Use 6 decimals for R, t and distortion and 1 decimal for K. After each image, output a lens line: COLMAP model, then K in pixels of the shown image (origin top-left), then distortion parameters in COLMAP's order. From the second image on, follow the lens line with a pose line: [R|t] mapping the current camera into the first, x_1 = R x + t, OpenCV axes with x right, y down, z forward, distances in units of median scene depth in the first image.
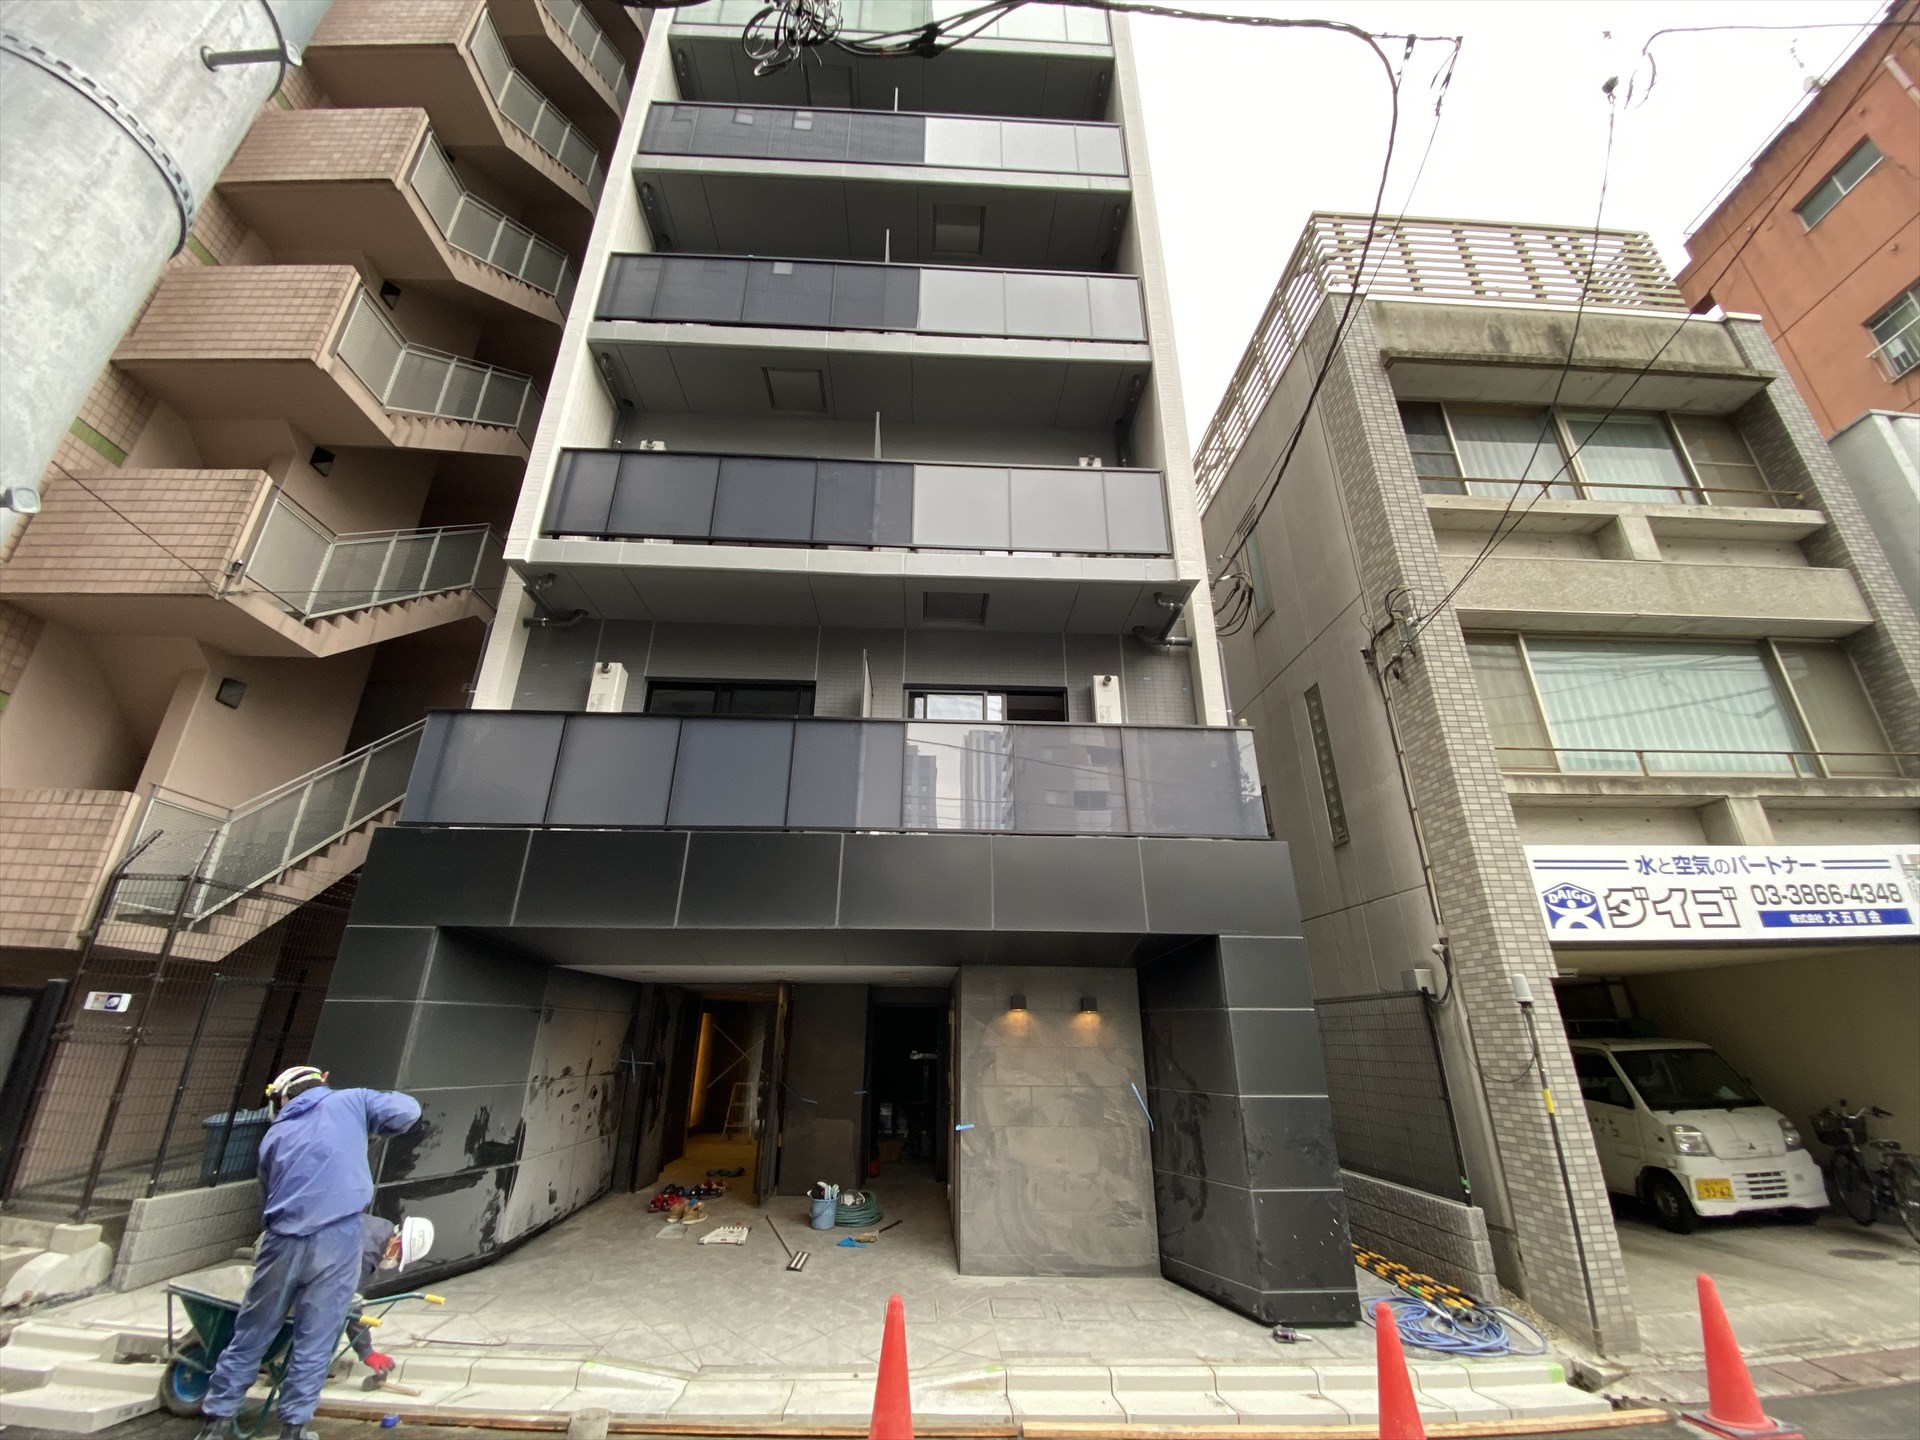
lens RADIAL K [[768.7, 0, 963.3], [0, 768.7, 721.2], [0, 0, 1]] dist [0.015494, -0.018653]
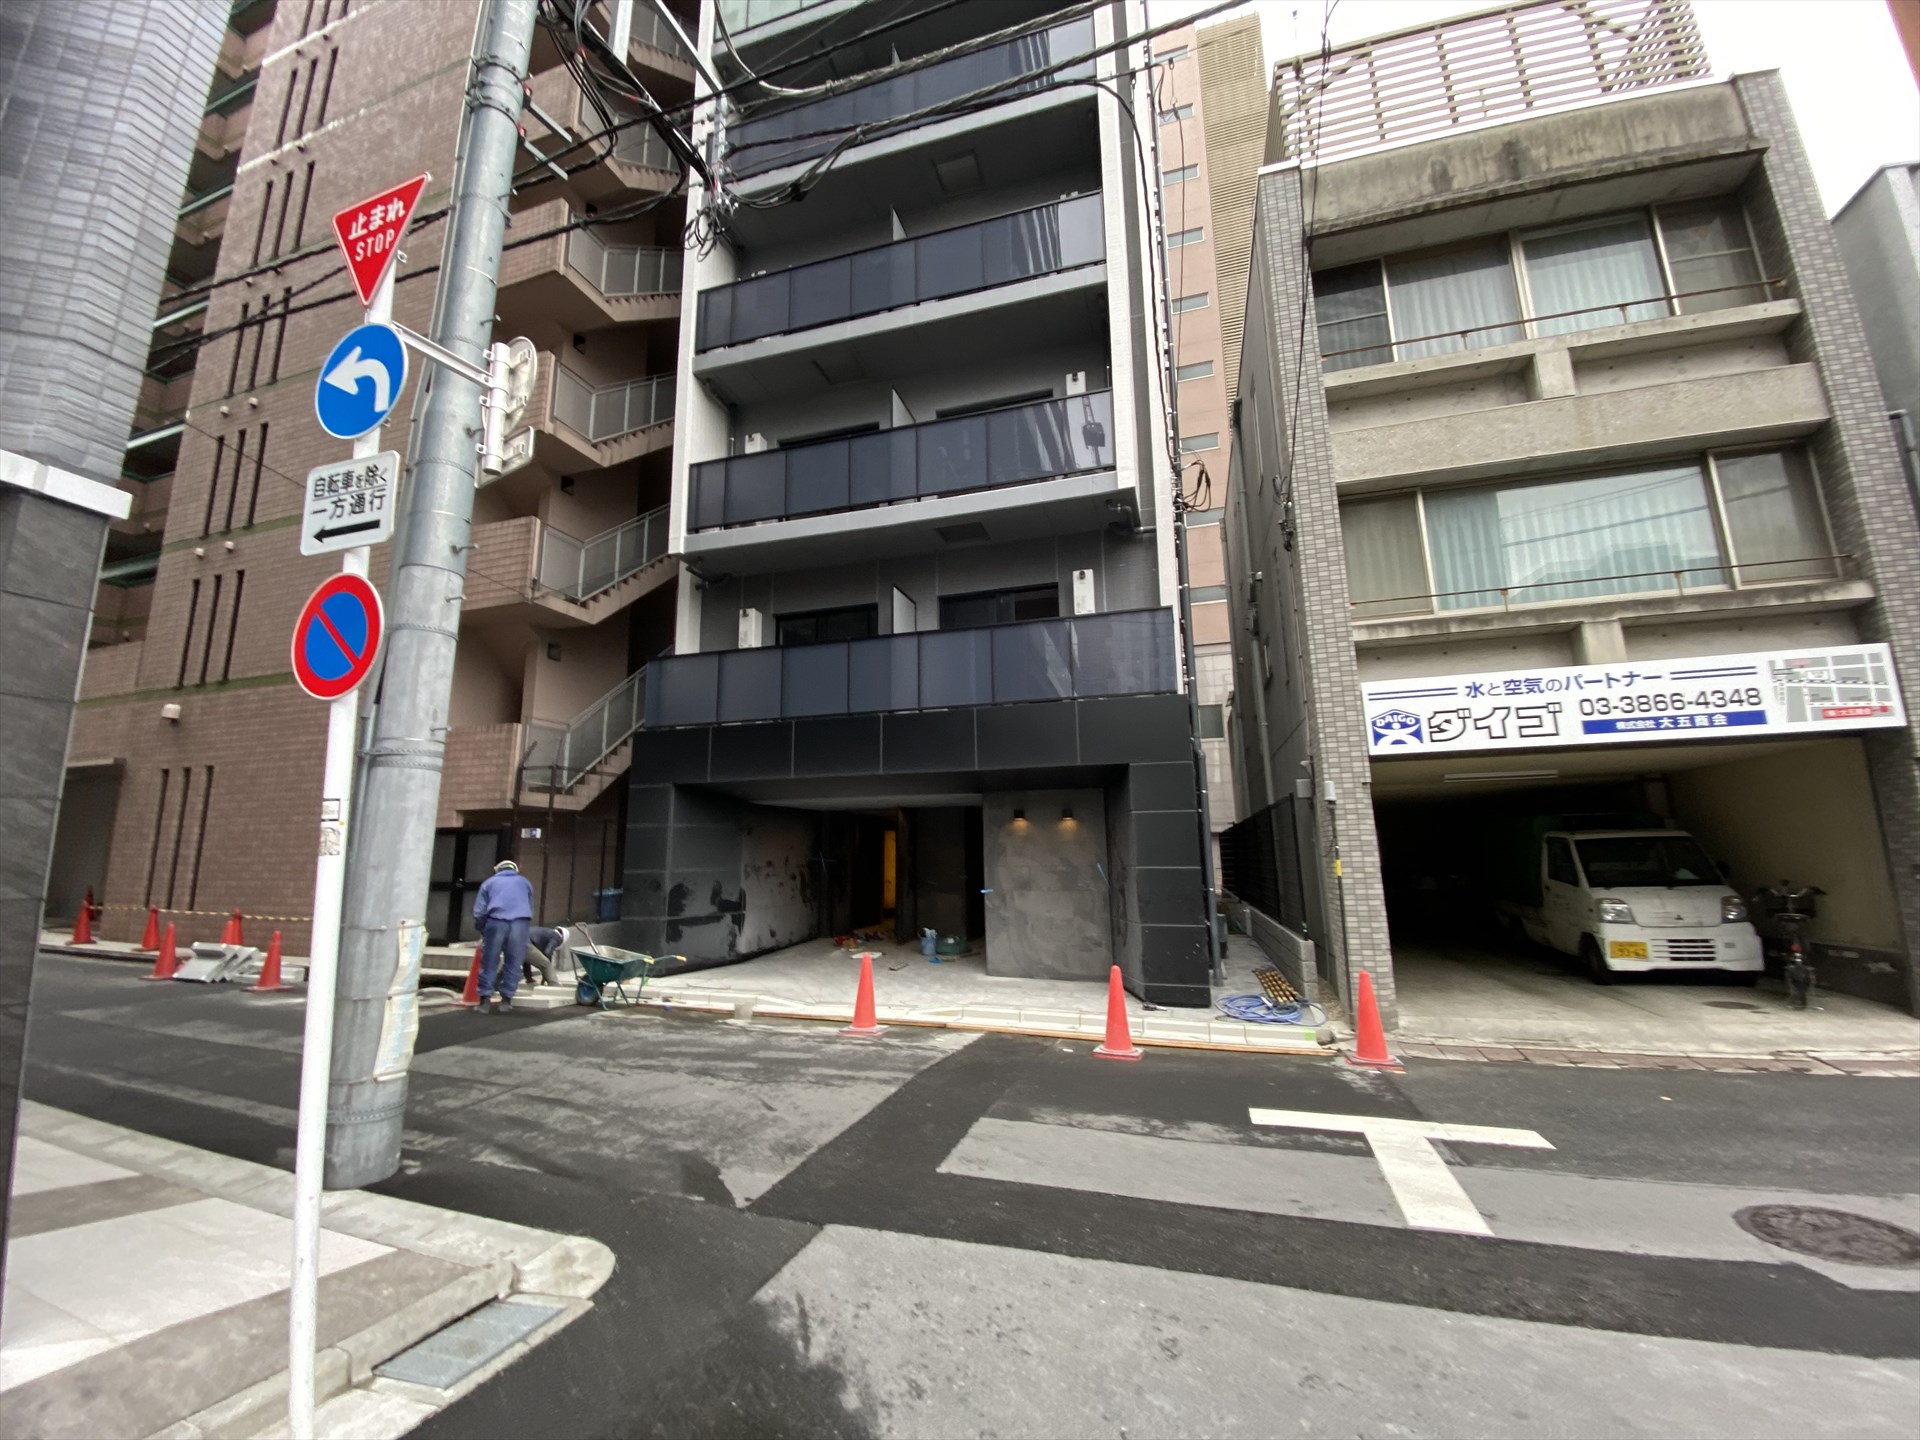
lens RADIAL K [[768.7, 0, 963.3], [0, 768.7, 721.2], [0, 0, 1]] dist [0.015494, -0.018653]
pose [[0.942950, -0.074000, -0.324605, 0.488066], [0.140730, 0.972193, 0.187178, -0.101191], [0.301728, -0.222181, 0.927144, -0.366175]]
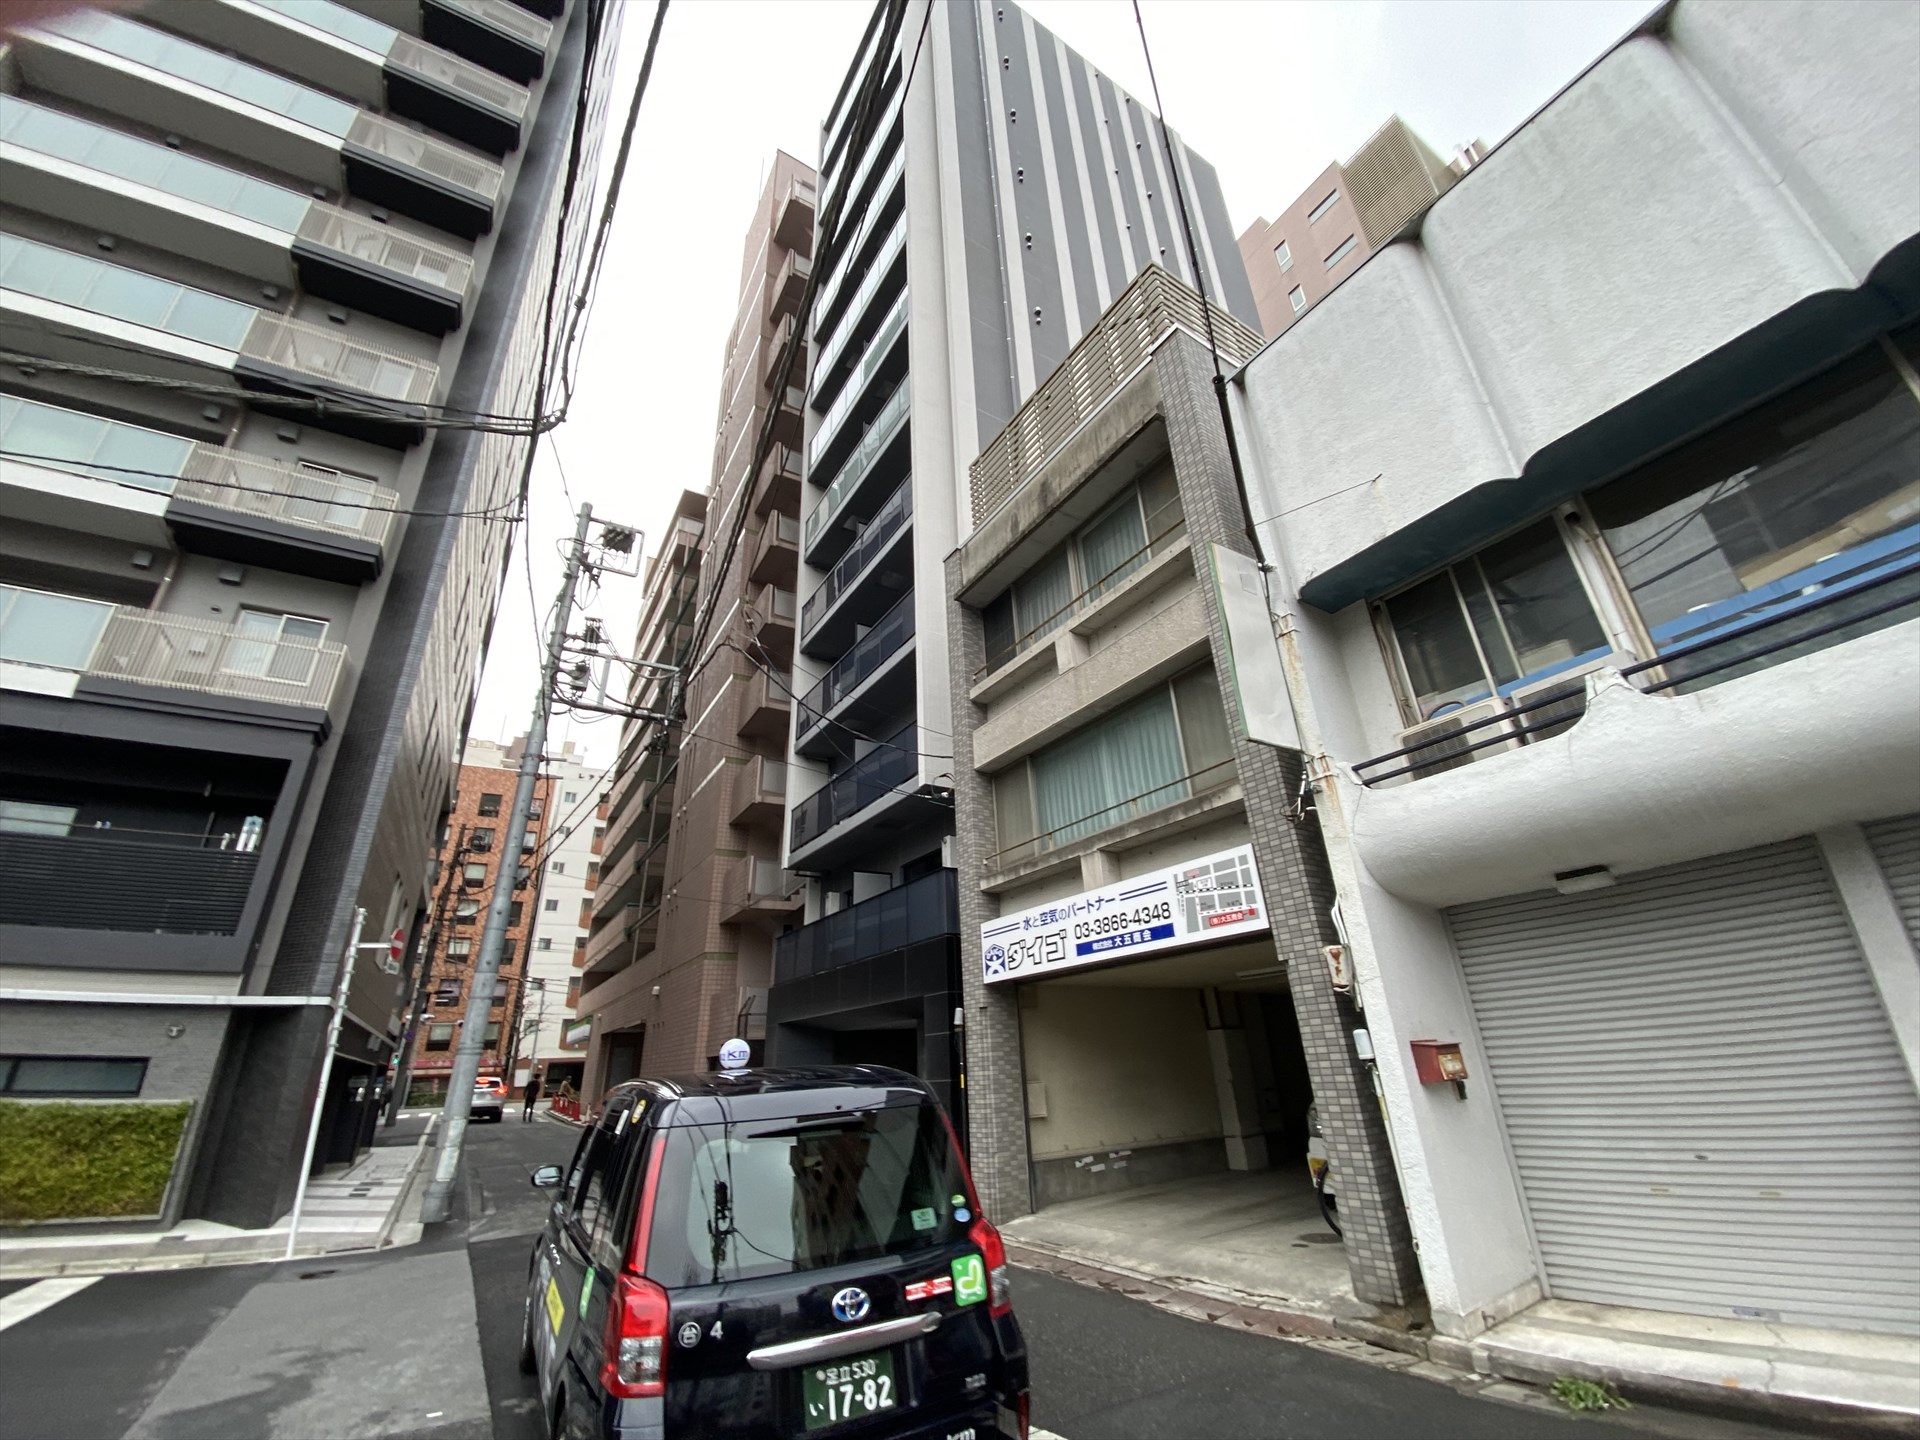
lens RADIAL K [[772.4, 0, 960.0], [0, 772.4, 720.0], [0, 0, 1]] dist [0.070547, -0.018767]
pose [[0.499117, -0.375290, -0.781050, 2.045837], [0.362341, 0.909155, -0.205296, 0.084144], [0.787141, -0.180539, 0.589758, 0.062990]]
